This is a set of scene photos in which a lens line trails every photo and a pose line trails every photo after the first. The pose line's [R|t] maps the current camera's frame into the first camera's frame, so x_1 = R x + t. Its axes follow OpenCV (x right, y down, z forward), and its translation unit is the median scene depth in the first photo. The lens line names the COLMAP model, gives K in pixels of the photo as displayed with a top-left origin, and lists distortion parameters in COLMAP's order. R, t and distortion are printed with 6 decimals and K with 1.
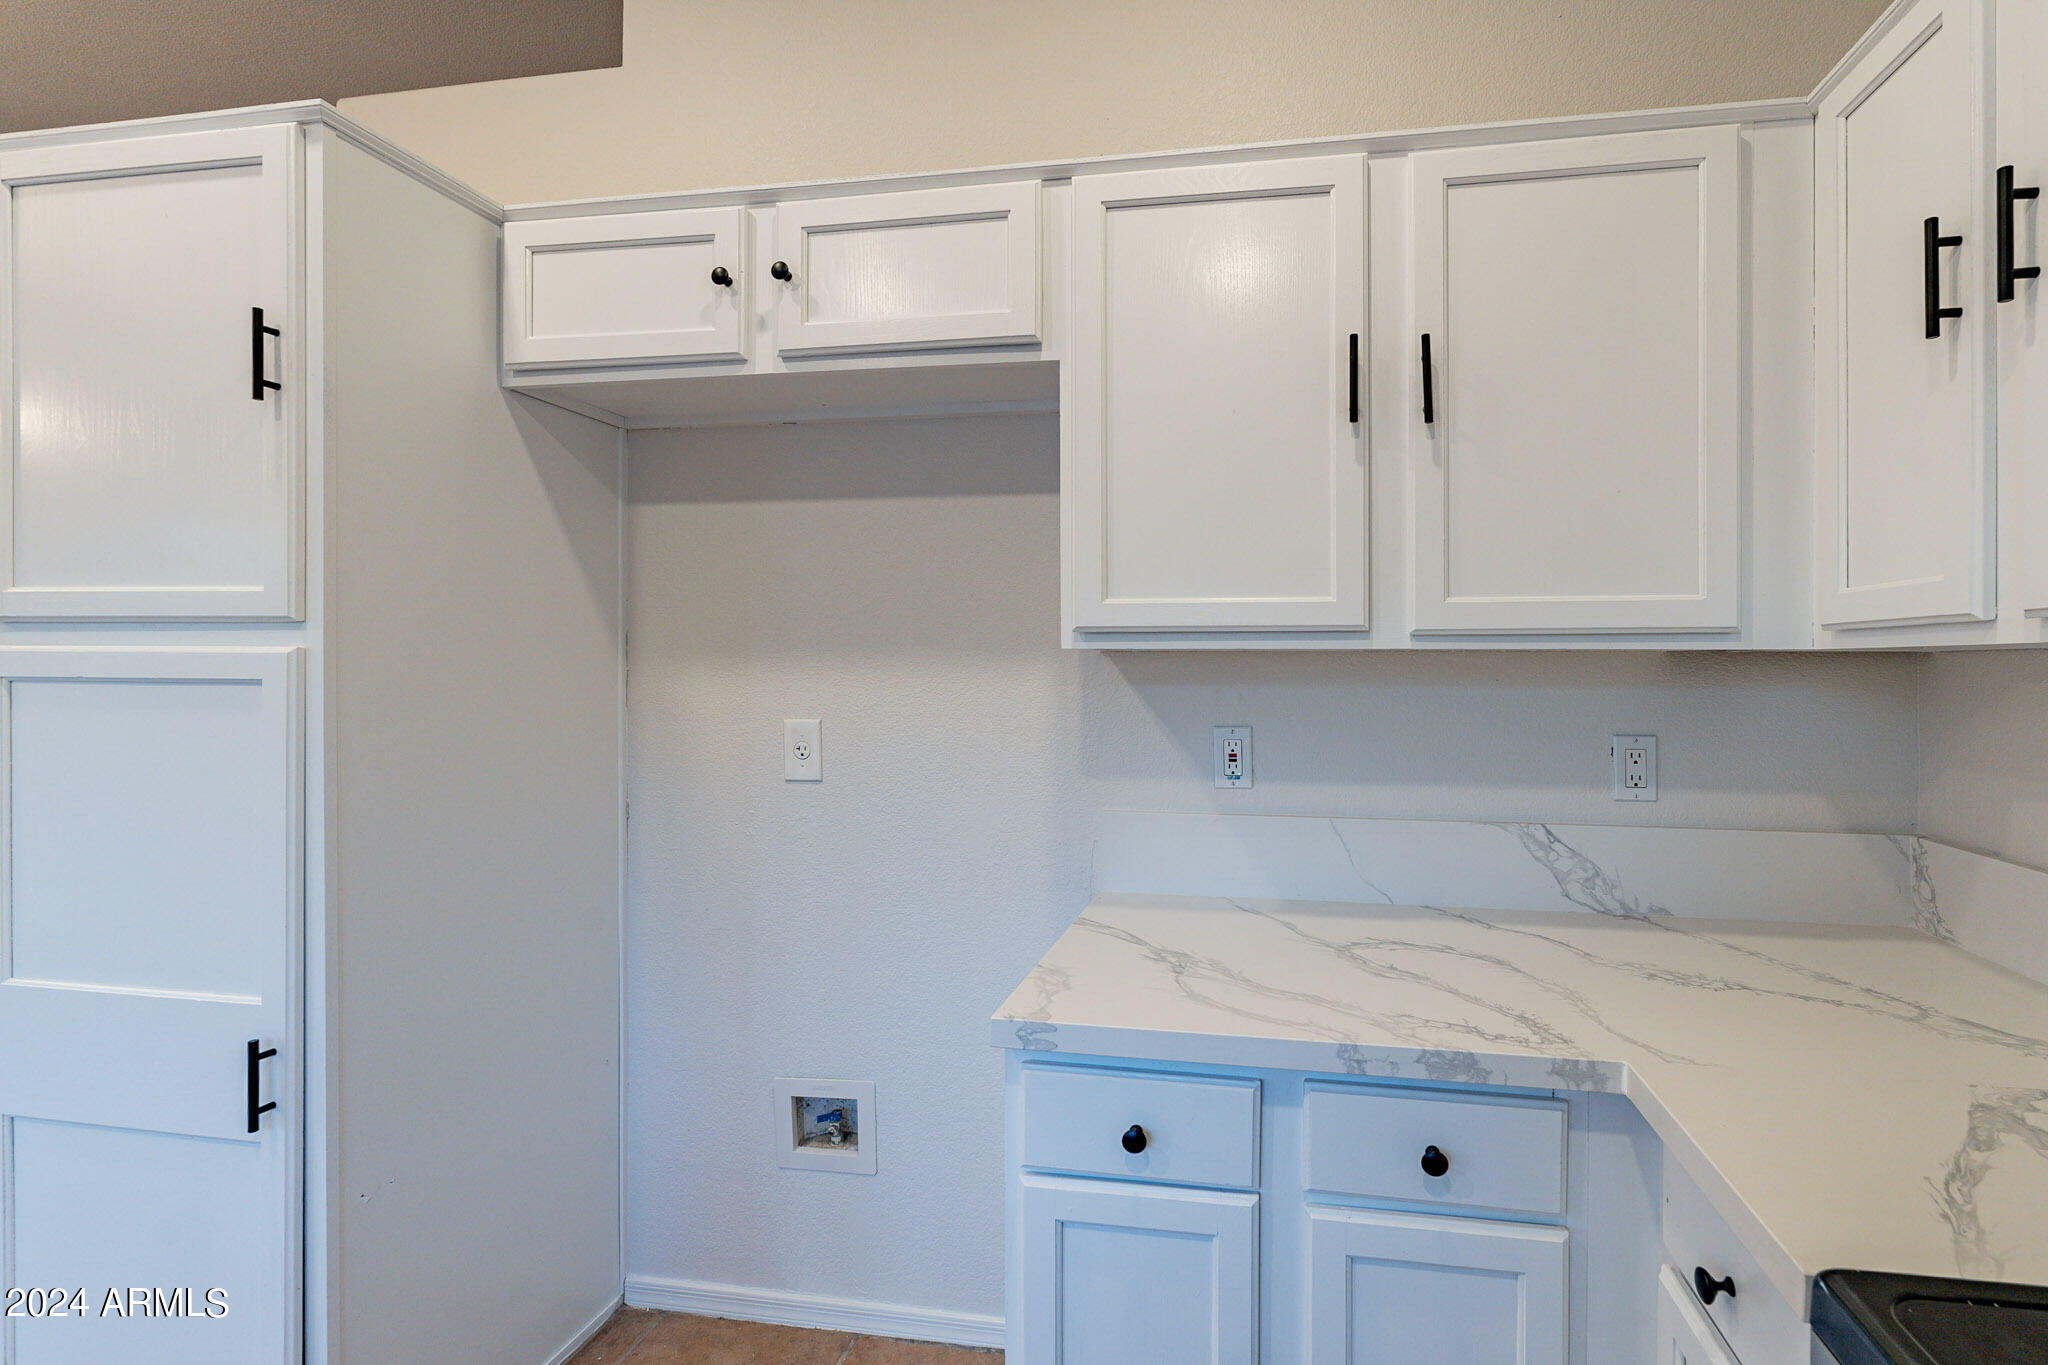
lens RADIAL K [[936.8, 0, 1027.9], [0, 936.8, 665.6], [0, 0, 1]] dist [-0.004364, 0.000273]
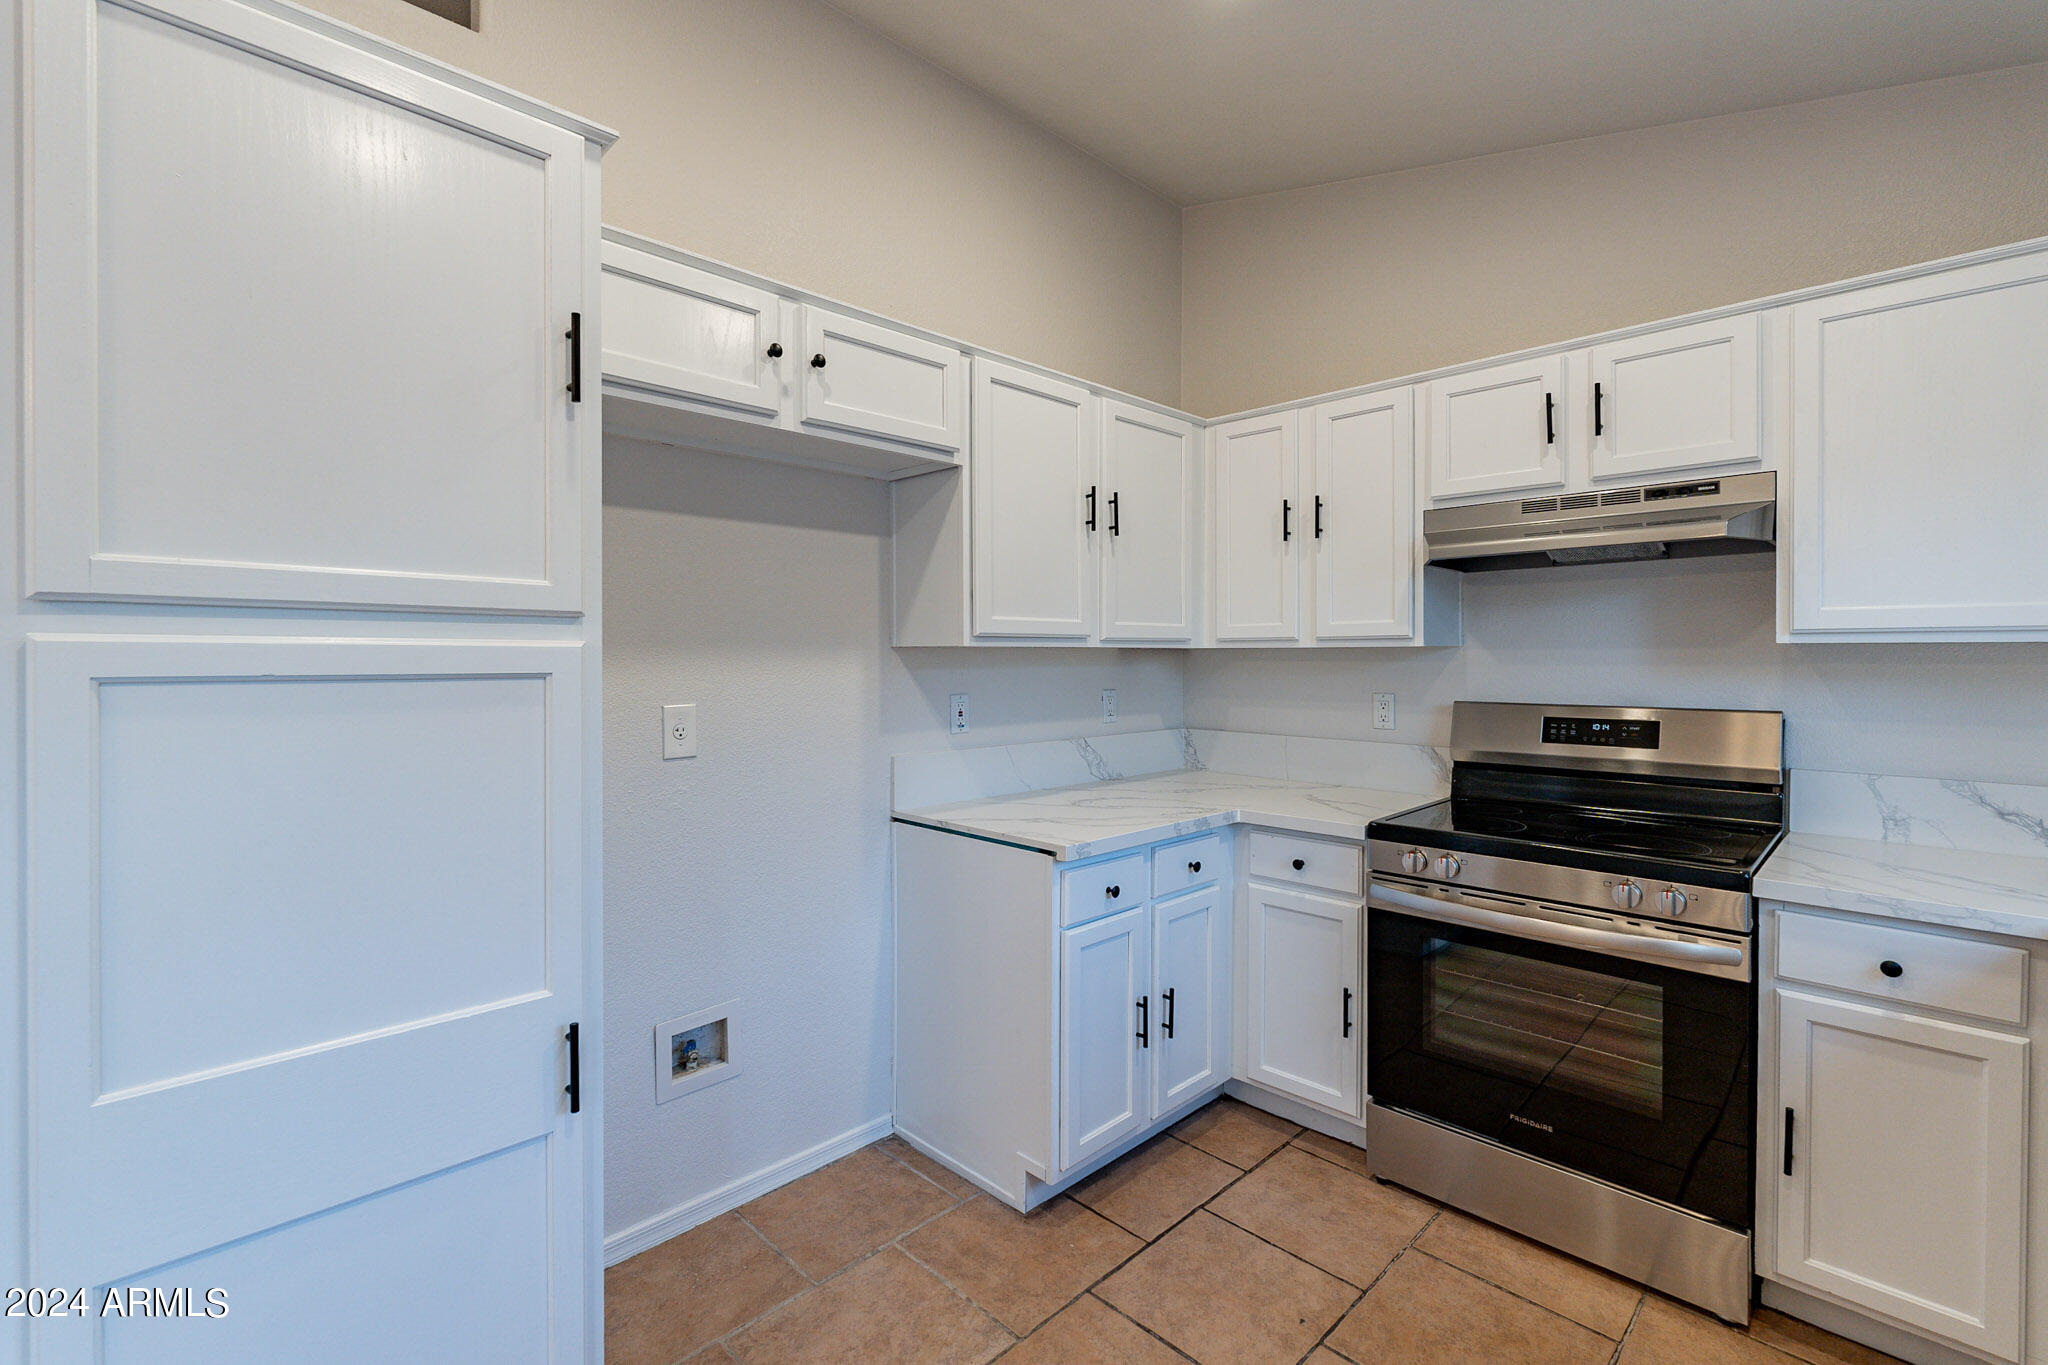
lens RADIAL K [[901.6, 0, 1003.9], [0, 901.6, 659.8], [0, 0, 1]] dist [-0.002367, 0.000224]
pose [[0.596168, -0.006824, 0.802831, -1.100931], [0.005001, 0.999976, 0.004786, -0.001405], [-0.802844, 0.001162, 0.596188, 0.025503]]
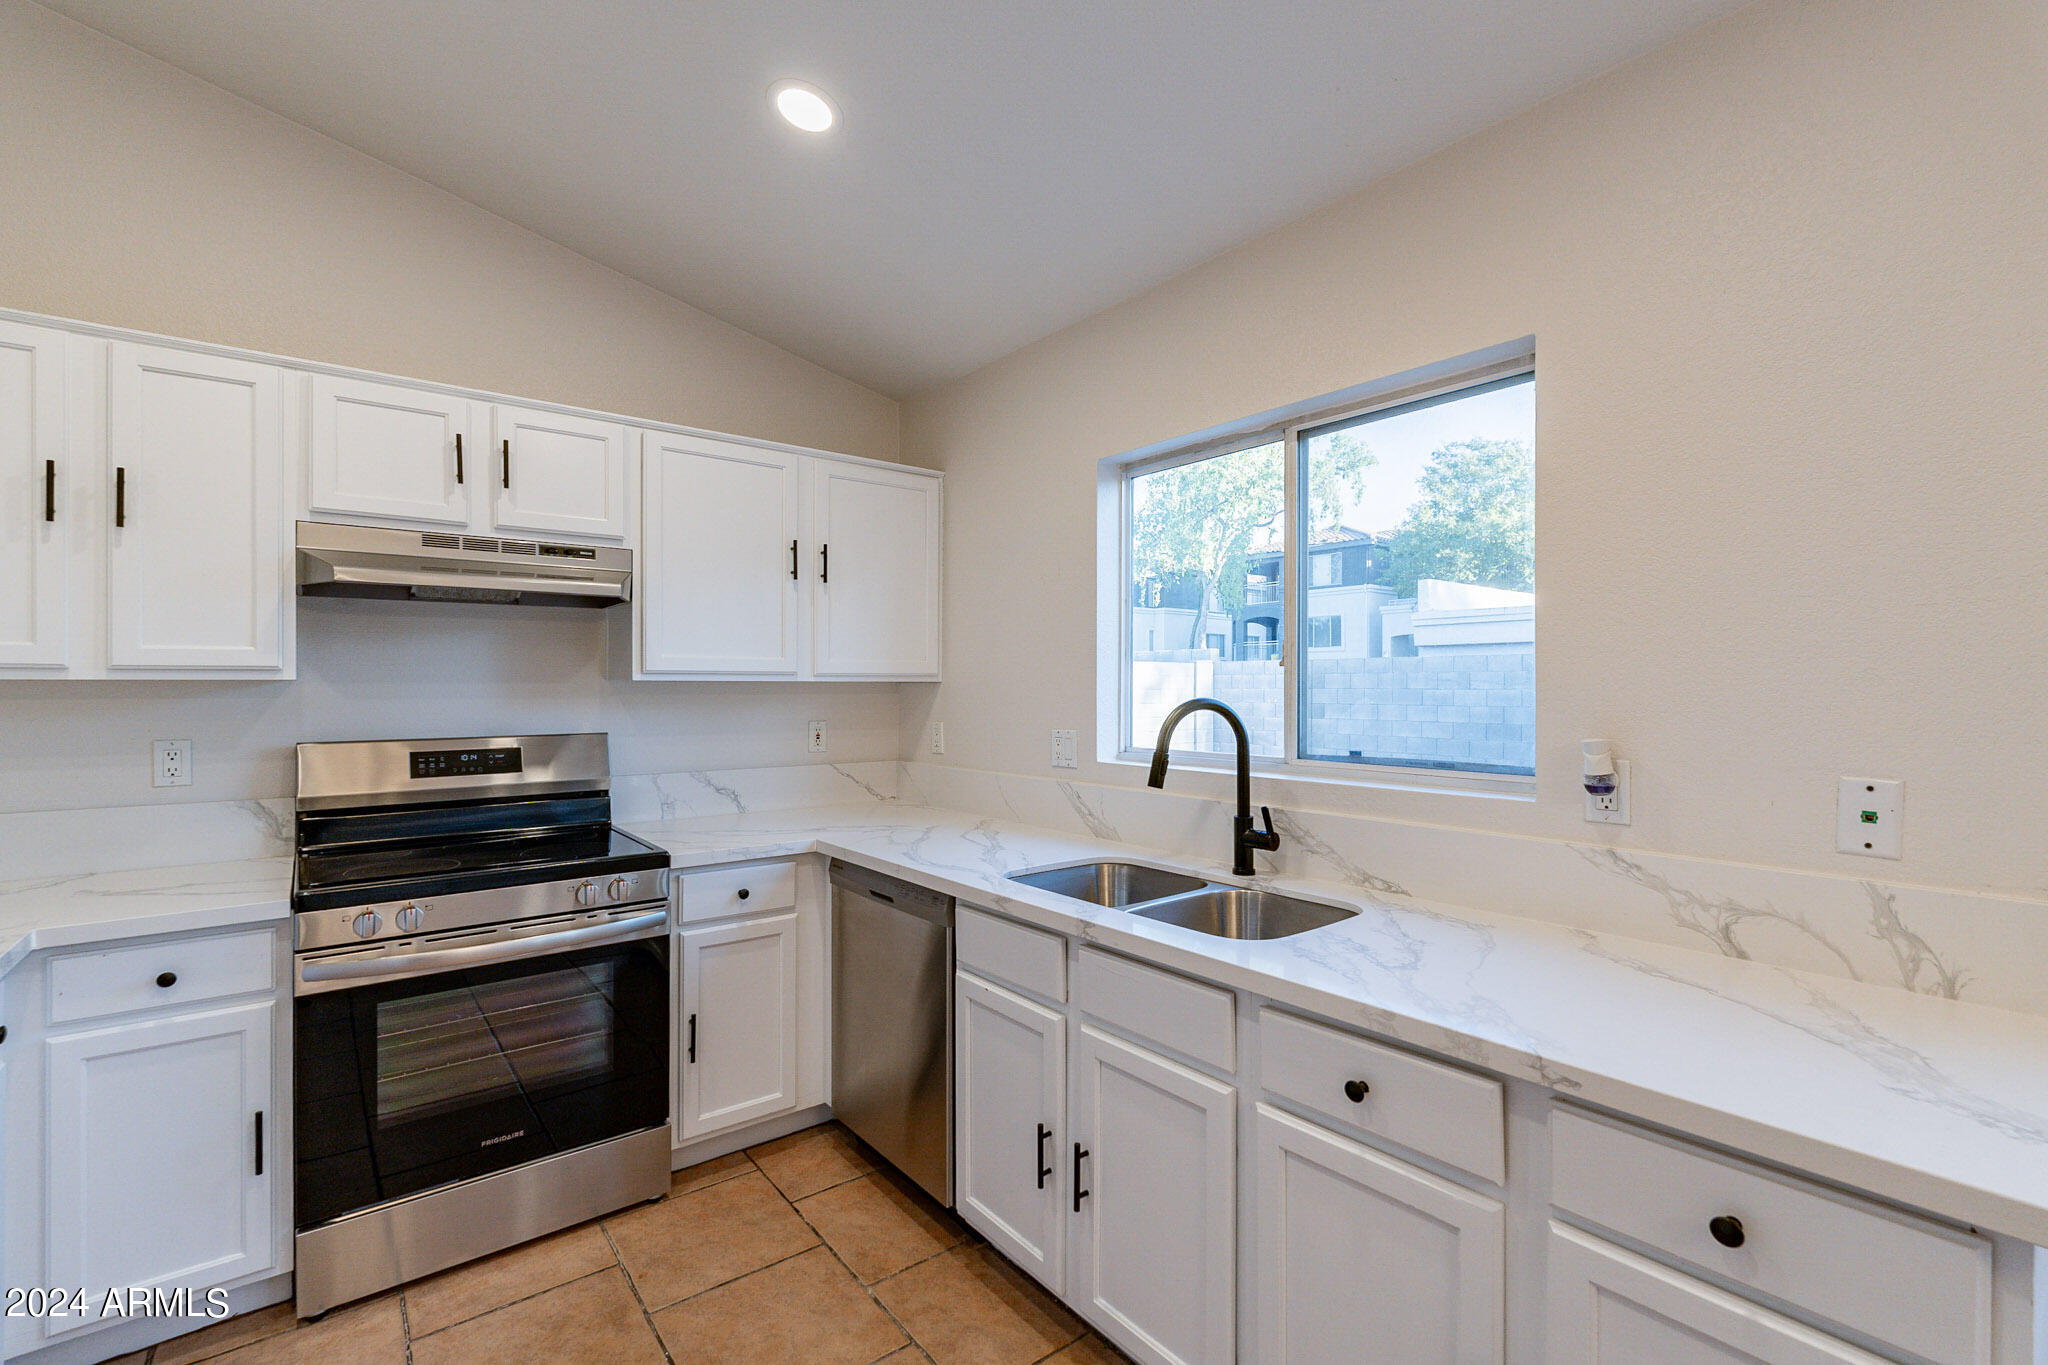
lens RADIAL K [[901.6, 0, 1035.8], [0, 901.6, 683.7], [0, 0, 1]] dist [-0.002367, 0.000224]
pose [[-0.742283, 0.001053, 0.670086, -1.112691], [0.001782, 0.999998, 0.000402, -0.006533], [-0.670084, 0.001493, -0.742284, 0.647202]]
